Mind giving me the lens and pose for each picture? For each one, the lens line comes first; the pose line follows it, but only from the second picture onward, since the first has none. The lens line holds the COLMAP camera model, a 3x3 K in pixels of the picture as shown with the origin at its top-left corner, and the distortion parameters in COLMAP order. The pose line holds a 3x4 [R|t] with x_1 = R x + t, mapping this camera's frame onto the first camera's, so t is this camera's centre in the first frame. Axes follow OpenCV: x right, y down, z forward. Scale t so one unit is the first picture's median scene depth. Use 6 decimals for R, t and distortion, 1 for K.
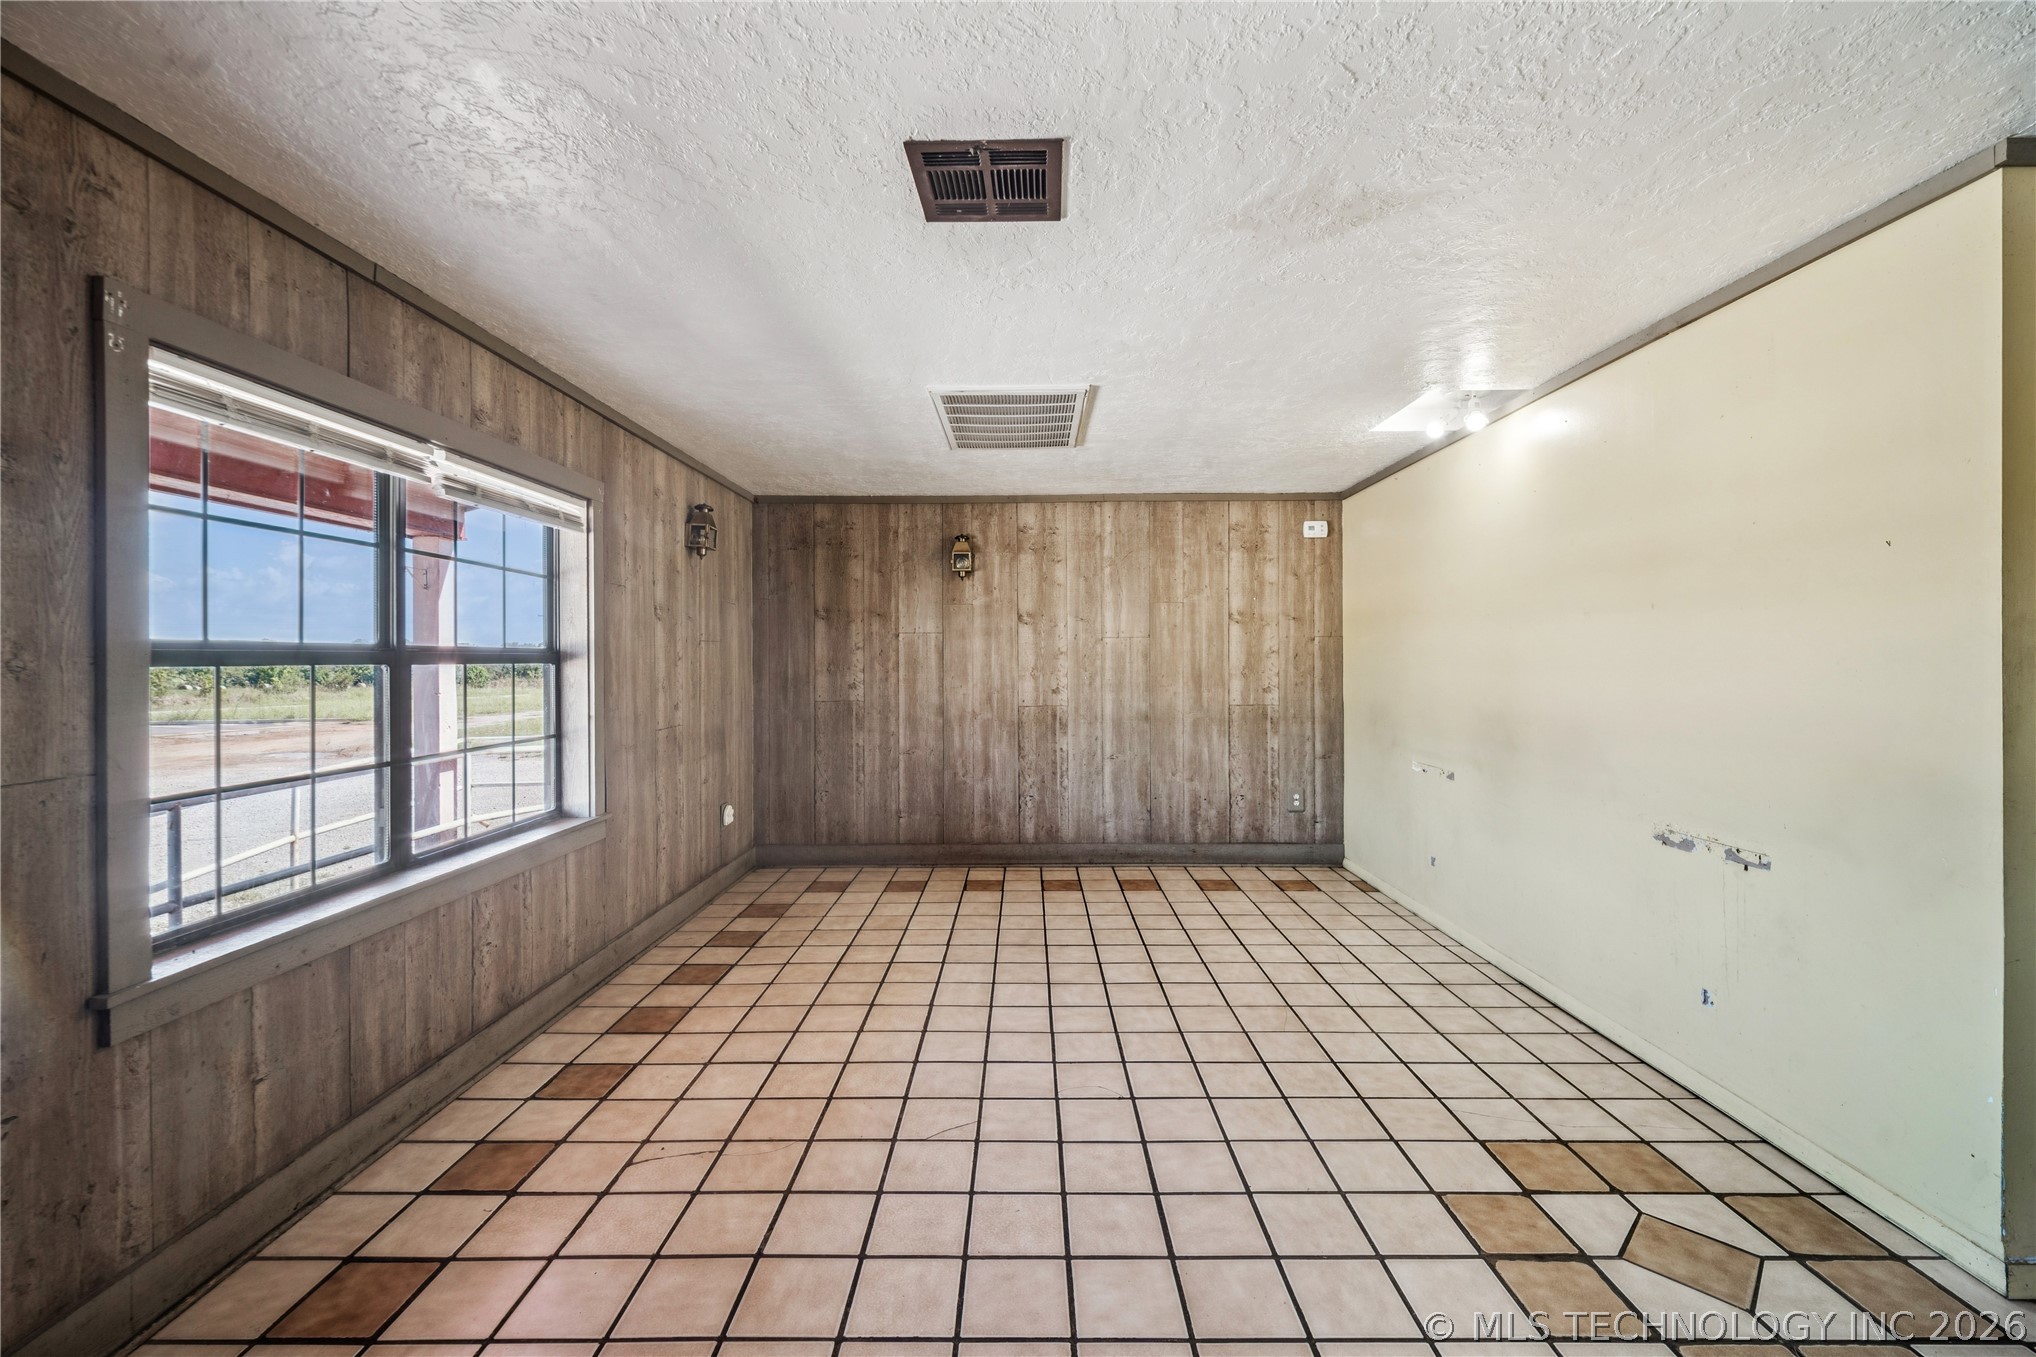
lens RADIAL K [[845.6, 0, 1018.4], [0, 845.6, 662.5], [0, 0, 1]] dist [0.026727, -0.015927]
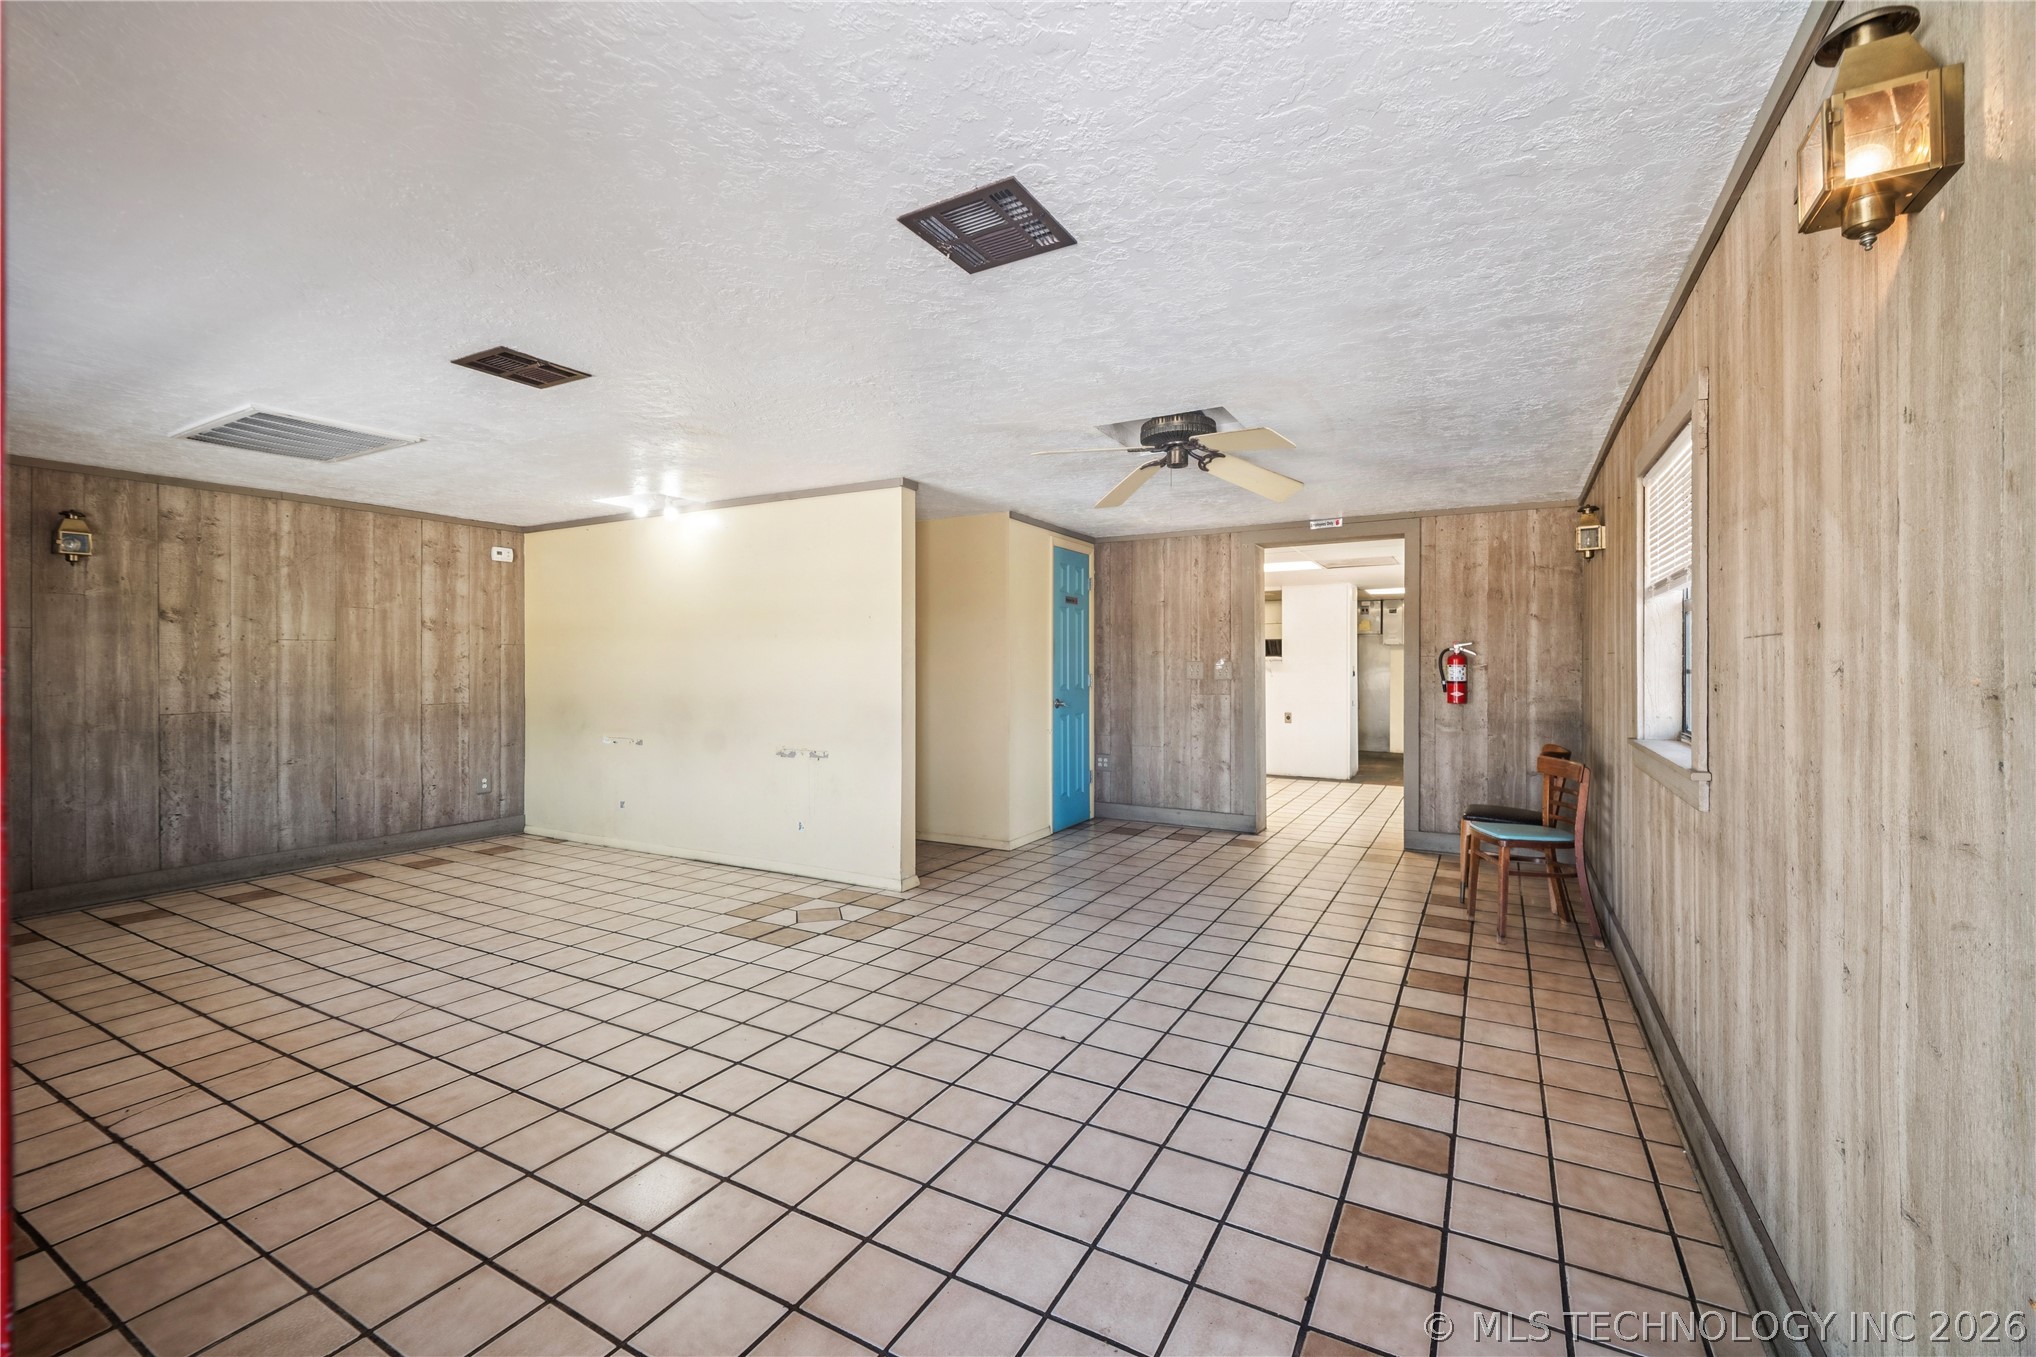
lens RADIAL K [[845.6, 0, 1018.4], [0, 845.6, 662.5], [0, 0, 1]] dist [0.026727, -0.015927]
pose [[0.484998, 0.006806, 0.874489, -0.344733], [0.001068, 0.999964, -0.008375, 0.005928], [-0.874515, 0.004996, 0.484974, -0.214754]]
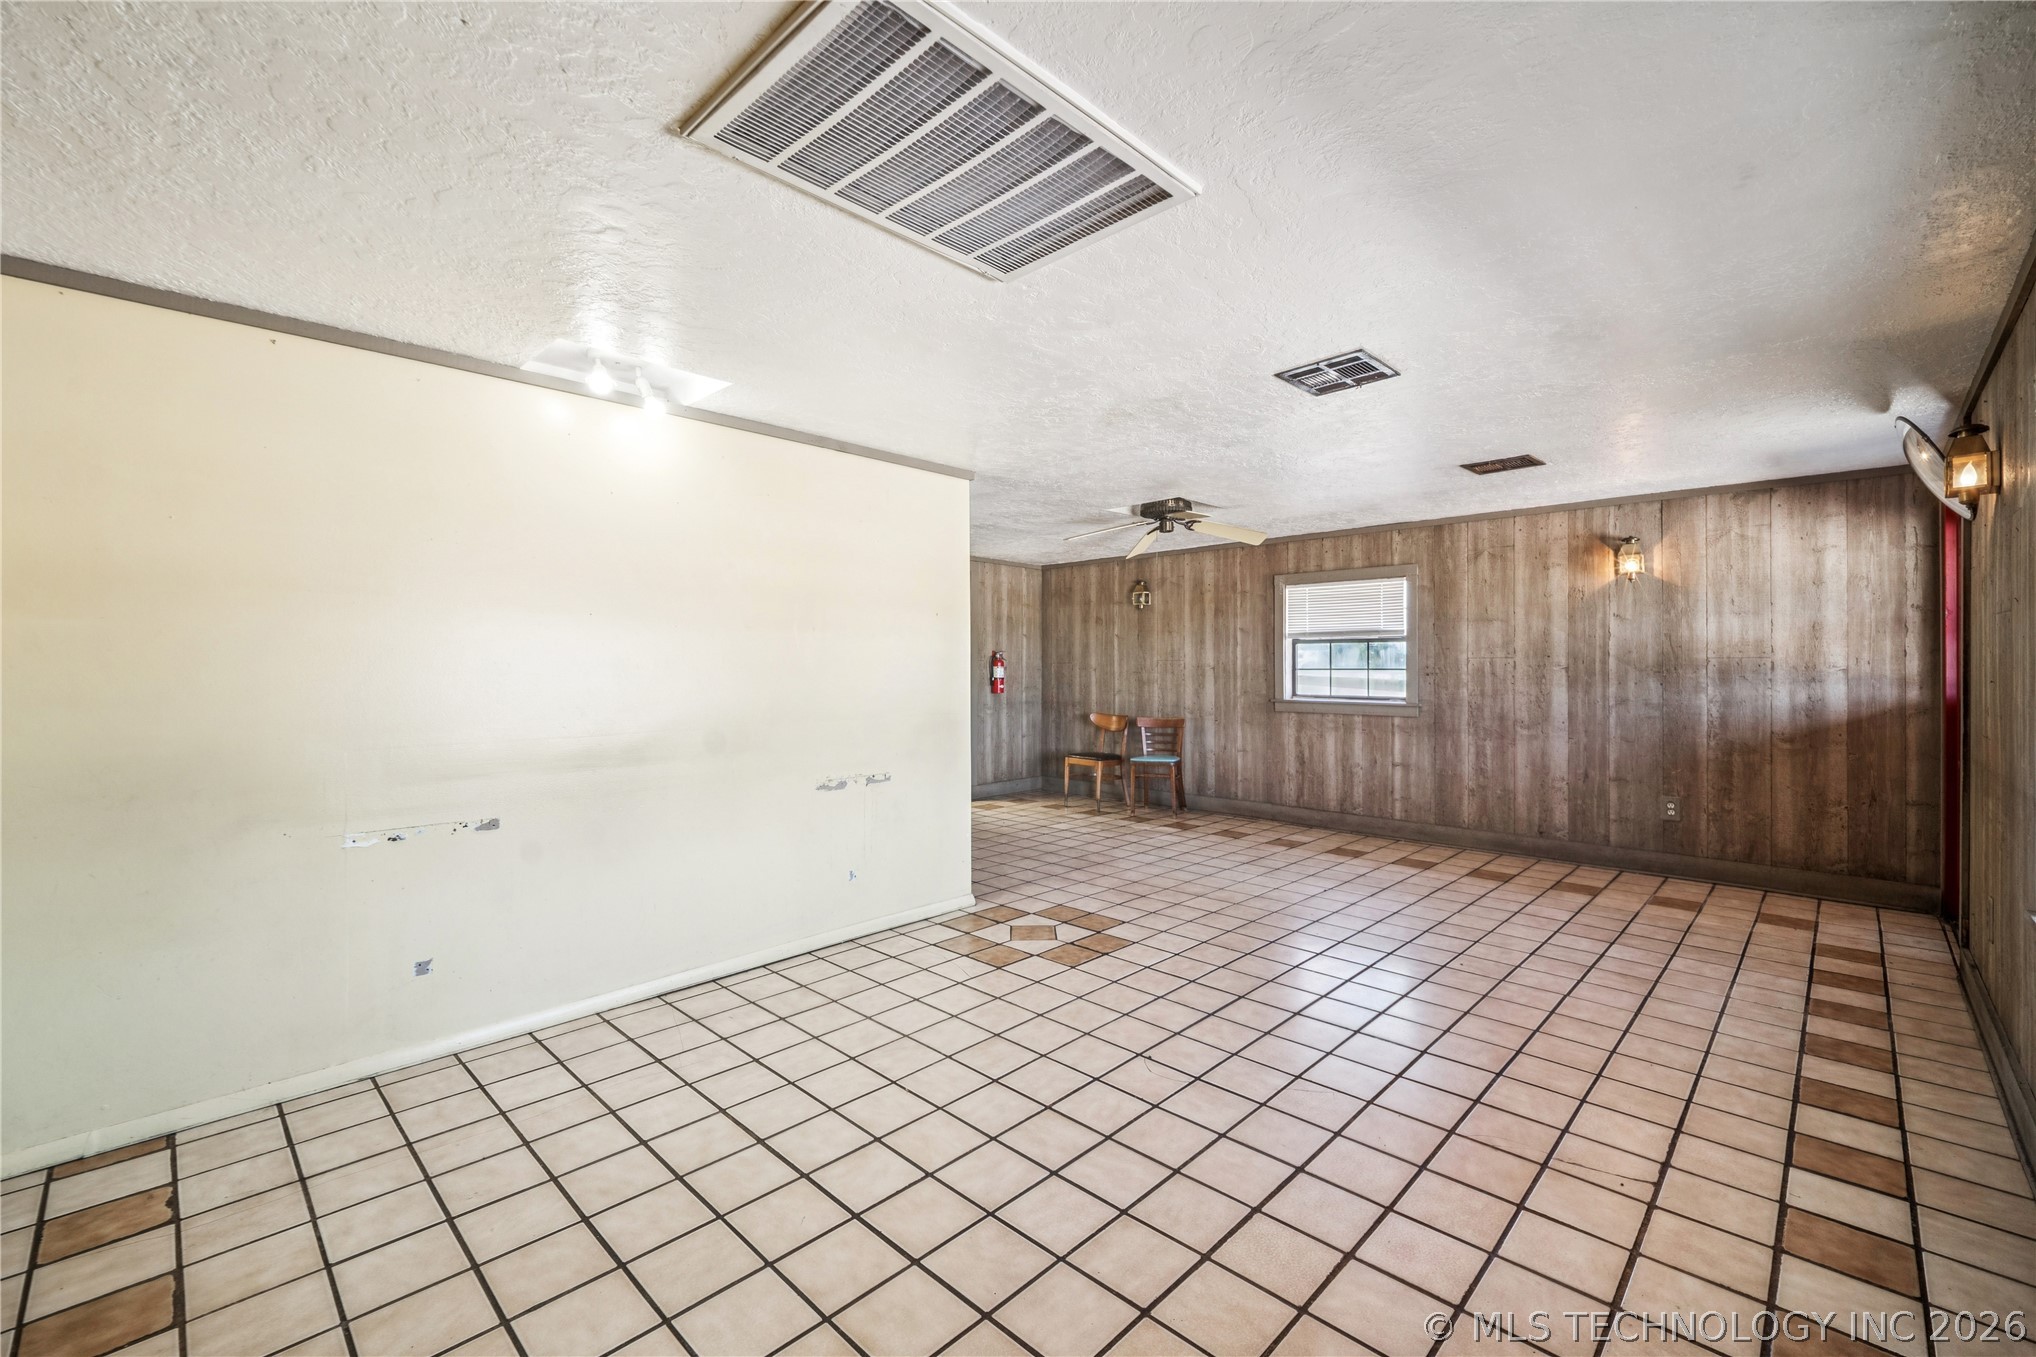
lens RADIAL K [[845.6, 0, 1018.4], [0, 845.6, 662.5], [0, 0, 1]] dist [0.026727, -0.015927]
pose [[-0.725301, 0.004650, 0.688417, -0.248139], [0.003501, 0.999989, -0.003066, -0.002401], [-0.688423, 0.000186, -0.725309, 0.909351]]
